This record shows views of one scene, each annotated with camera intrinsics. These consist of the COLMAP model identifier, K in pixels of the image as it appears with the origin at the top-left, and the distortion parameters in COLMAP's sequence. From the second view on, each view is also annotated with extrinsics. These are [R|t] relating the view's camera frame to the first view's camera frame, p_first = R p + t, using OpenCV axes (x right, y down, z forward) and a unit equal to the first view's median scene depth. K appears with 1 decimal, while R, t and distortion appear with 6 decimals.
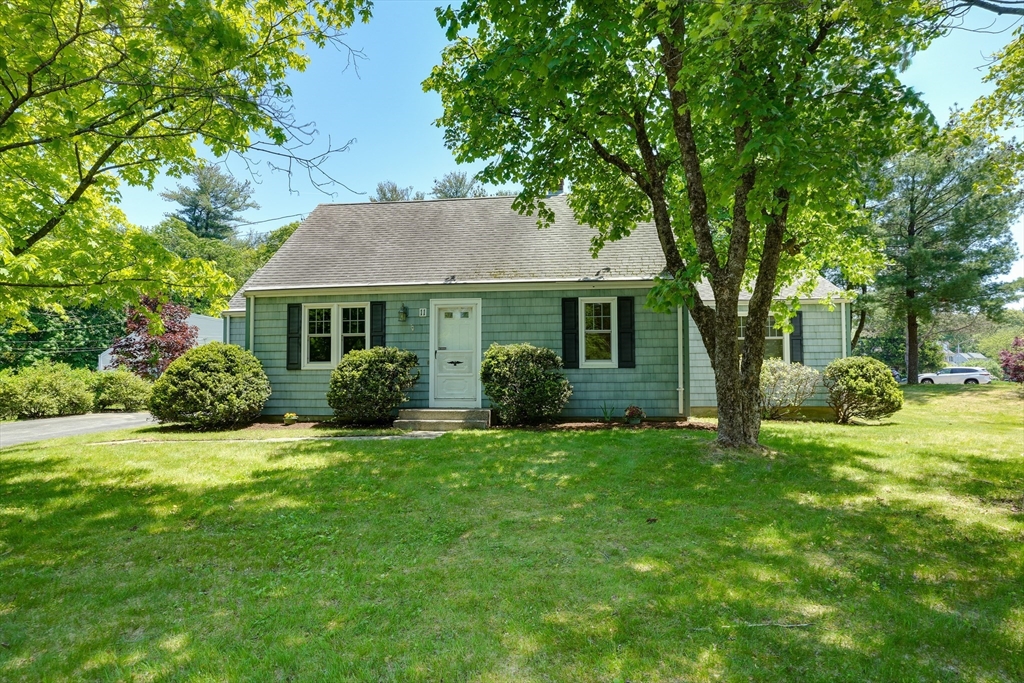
lens RADIAL K [[591.9, 0, 516.5], [0, 591.9, 341.9], [0, 0, 1]] dist [-0.030407, 0.023460]
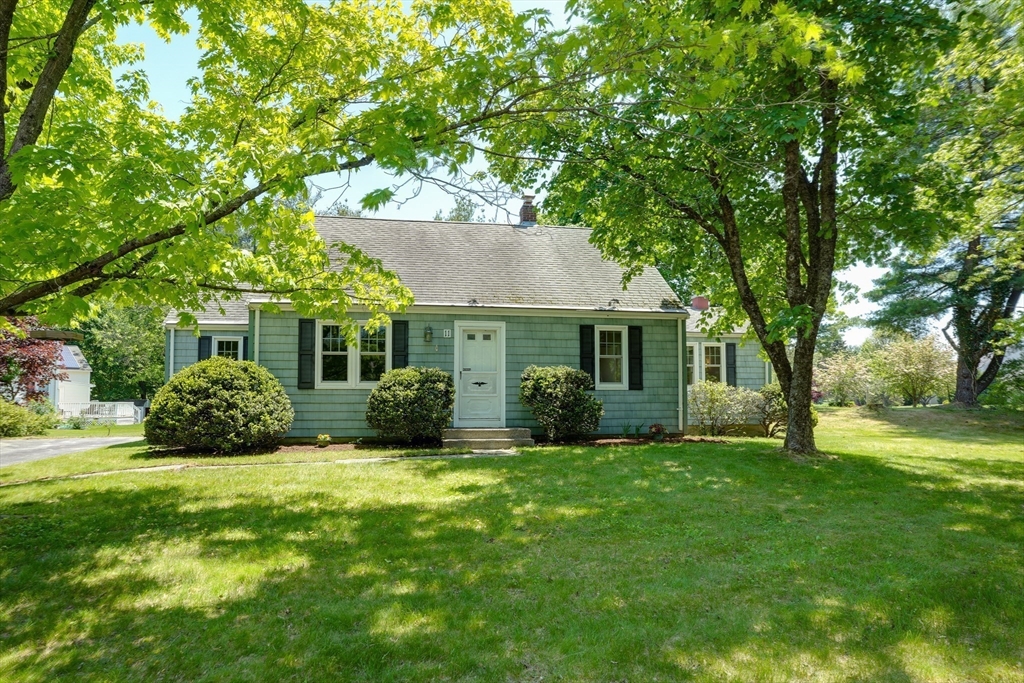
lens RADIAL K [[591.9, 0, 516.5], [0, 591.9, 341.9], [0, 0, 1]] dist [-0.030407, 0.023460]
pose [[0.957351, 0.032099, 0.287137, -0.345377], [-0.020216, 0.998816, -0.044253, 0.007373], [-0.288218, 0.036561, 0.956867, -0.003807]]
